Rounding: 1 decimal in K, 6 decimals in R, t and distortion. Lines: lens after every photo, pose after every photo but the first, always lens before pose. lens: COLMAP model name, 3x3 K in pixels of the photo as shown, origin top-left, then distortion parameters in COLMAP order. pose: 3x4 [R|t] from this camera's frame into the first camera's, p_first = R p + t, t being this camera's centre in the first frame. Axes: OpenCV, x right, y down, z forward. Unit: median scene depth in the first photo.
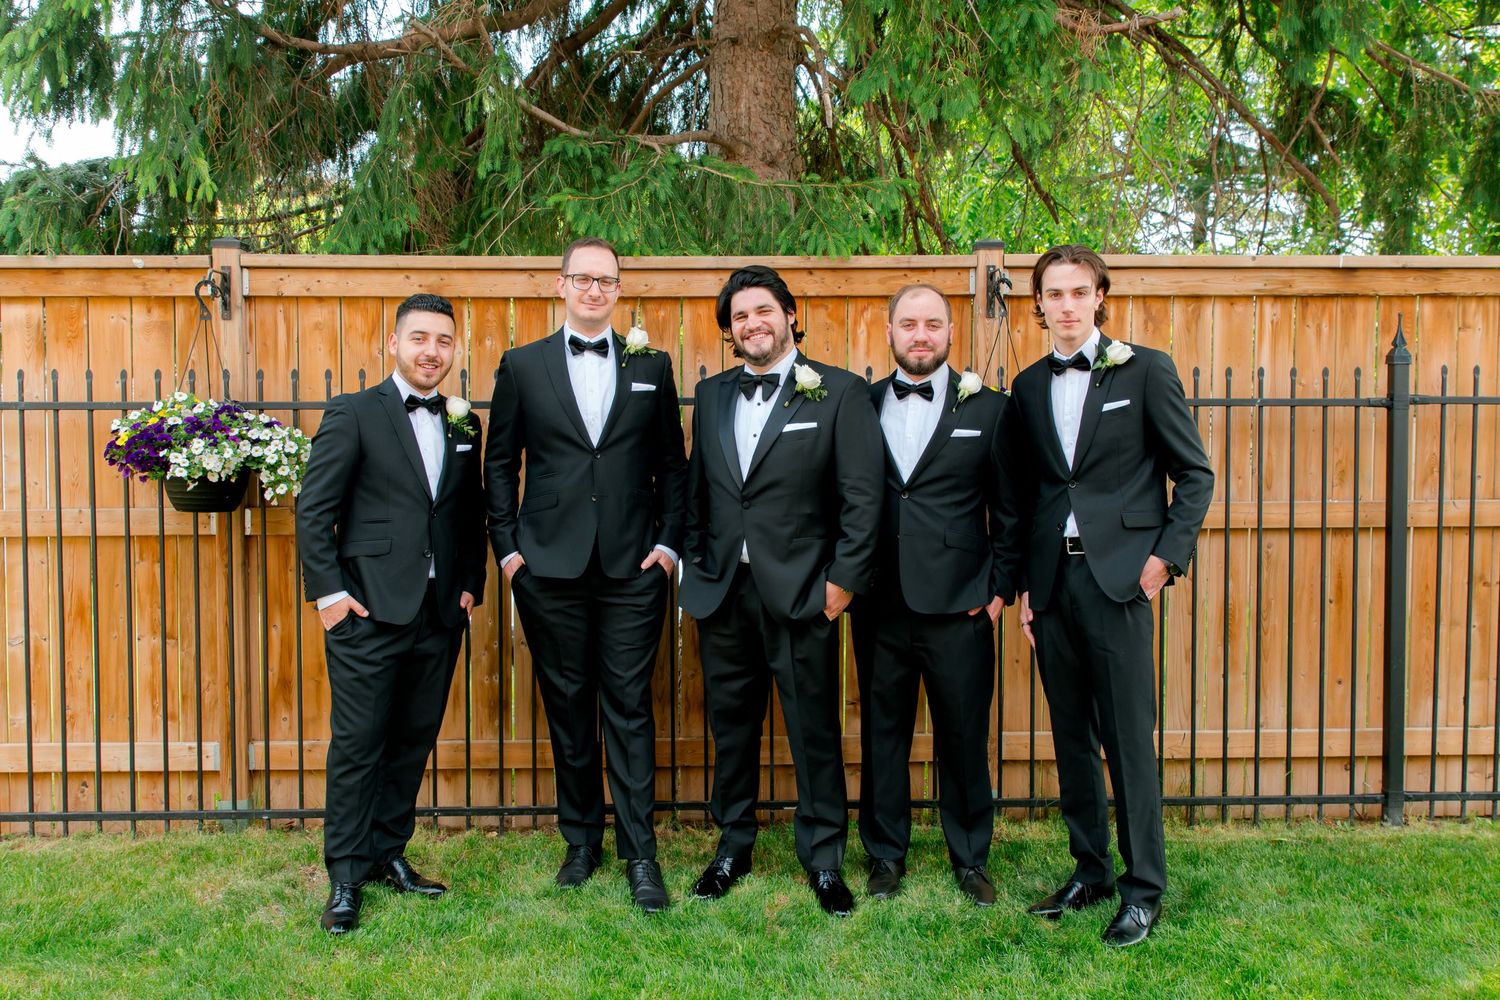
lens RADIAL K [[1636.1, 0, 762.8], [0, 1636.1, 499.1], [0, 0, 1]] dist [0.011669, 0.000000]
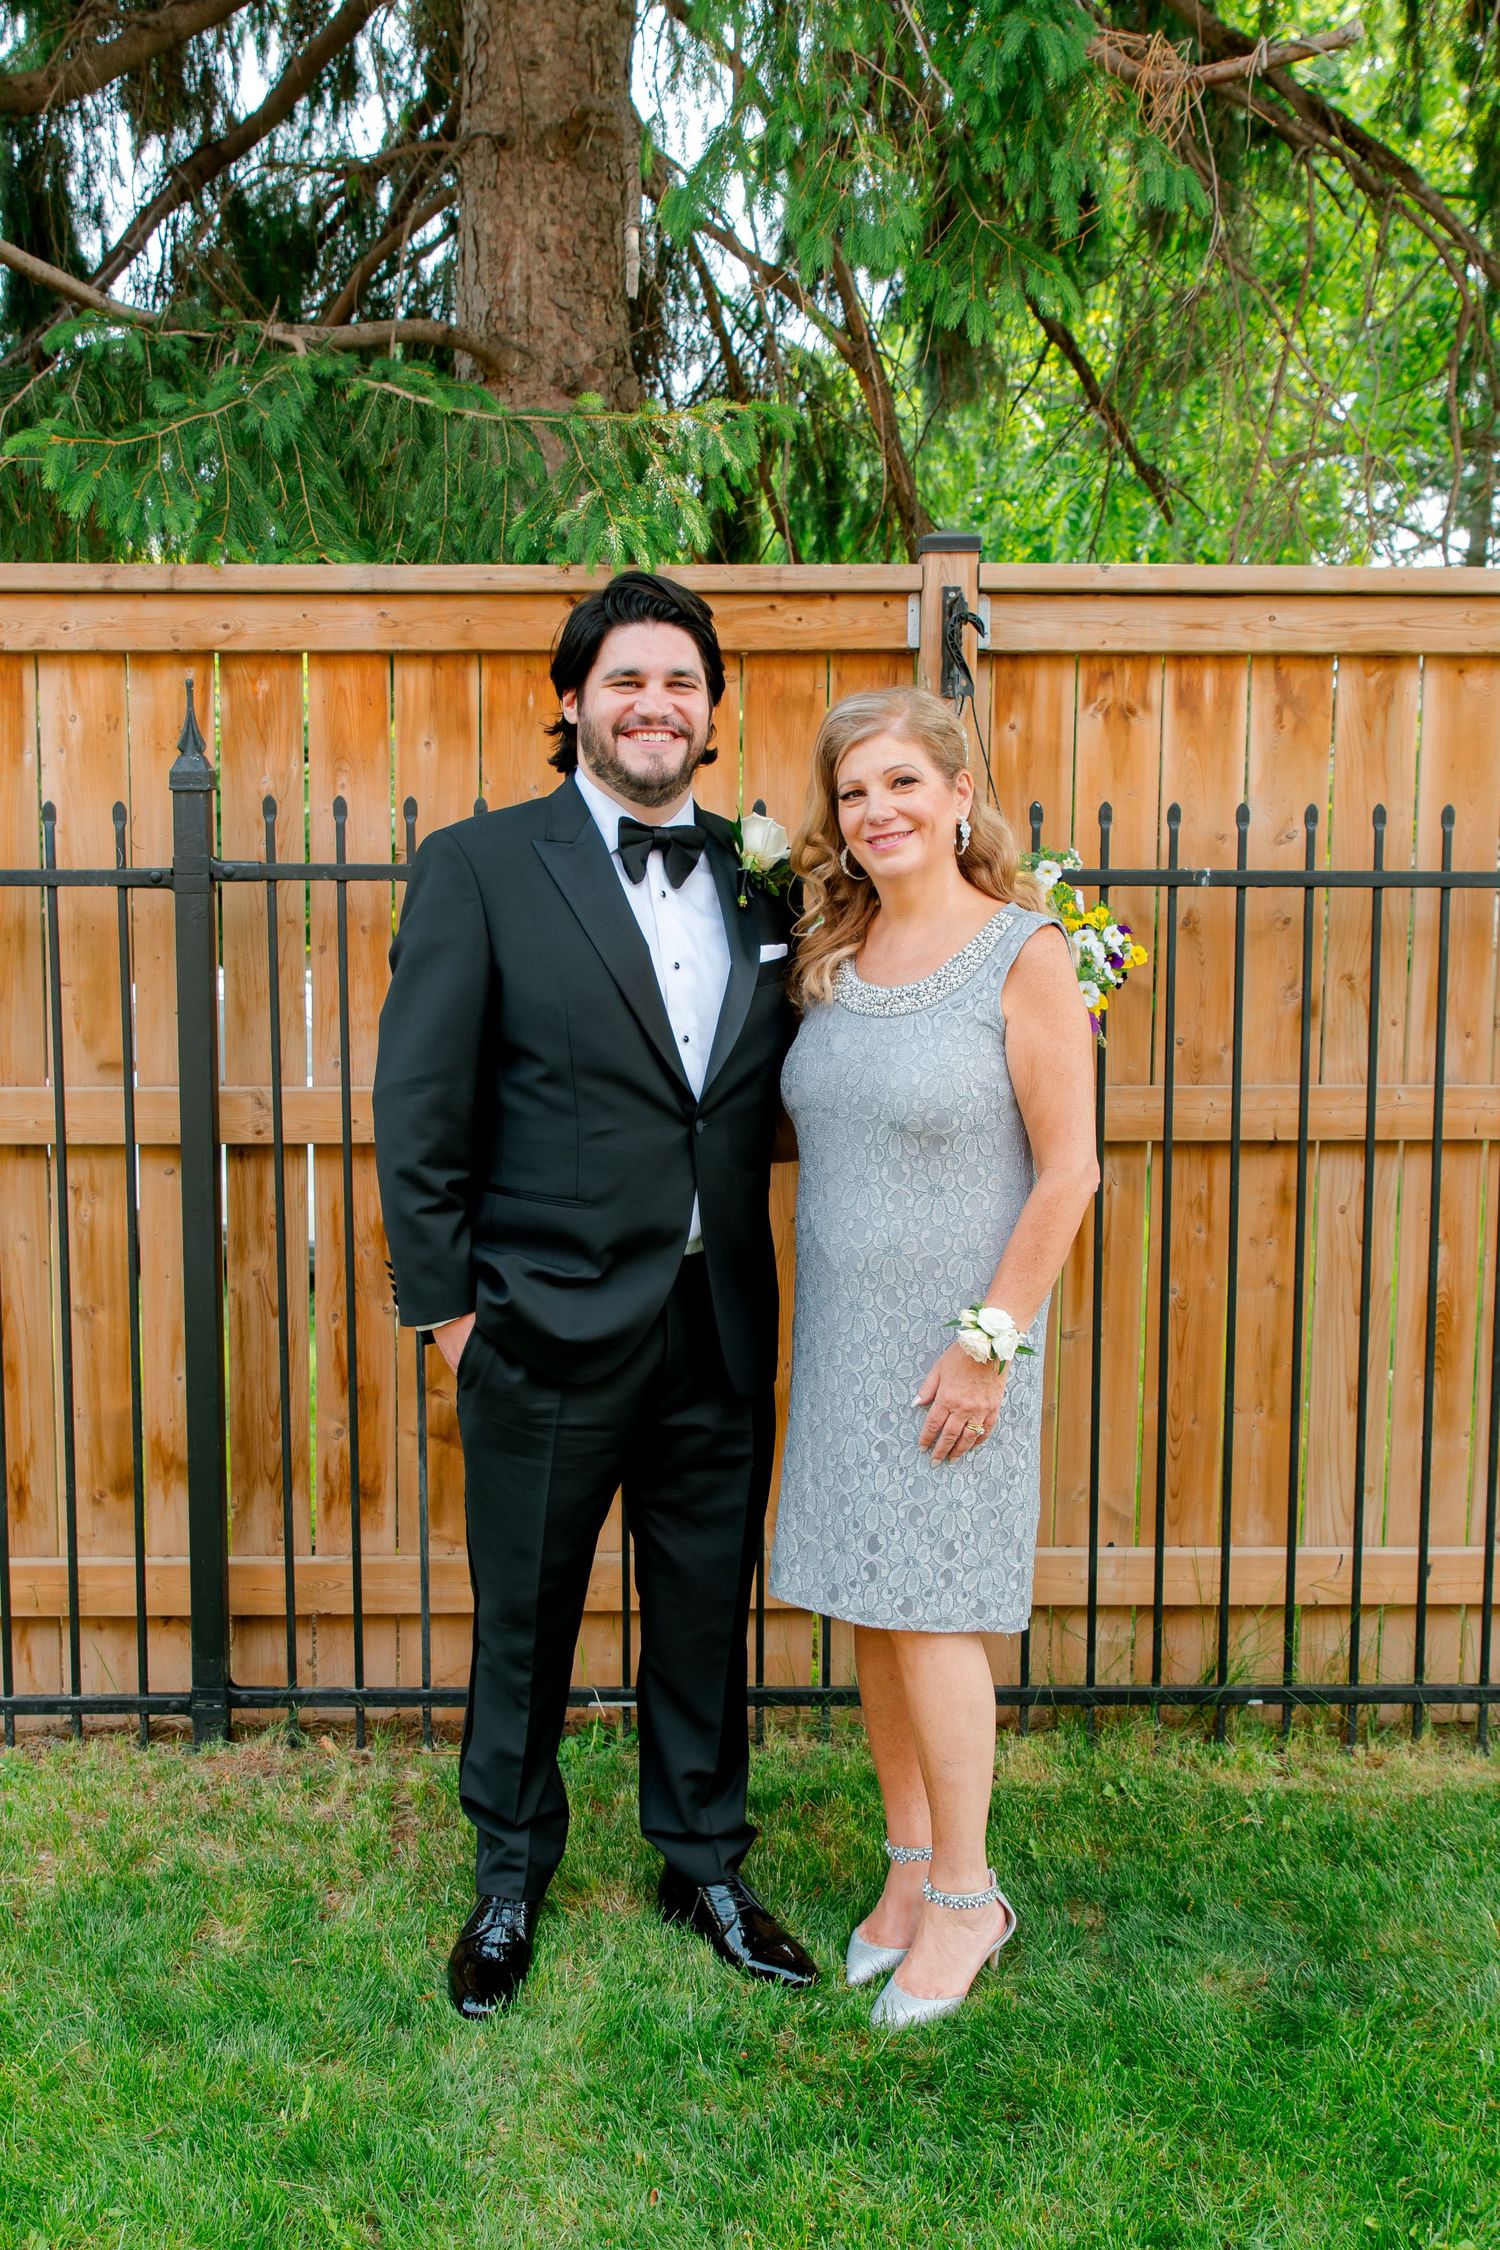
lens RADIAL K [[2454.2, 0, 775.2], [0, 2454.2, 1178.7], [0, 0, 1]] dist [0.011669, 0.000000]
pose [[0.999789, 0.007909, -0.018935, 0.103461], [-0.006471, 0.997173, 0.074861, -0.024578], [0.019474, -0.074722, 0.997014, 0.276797]]
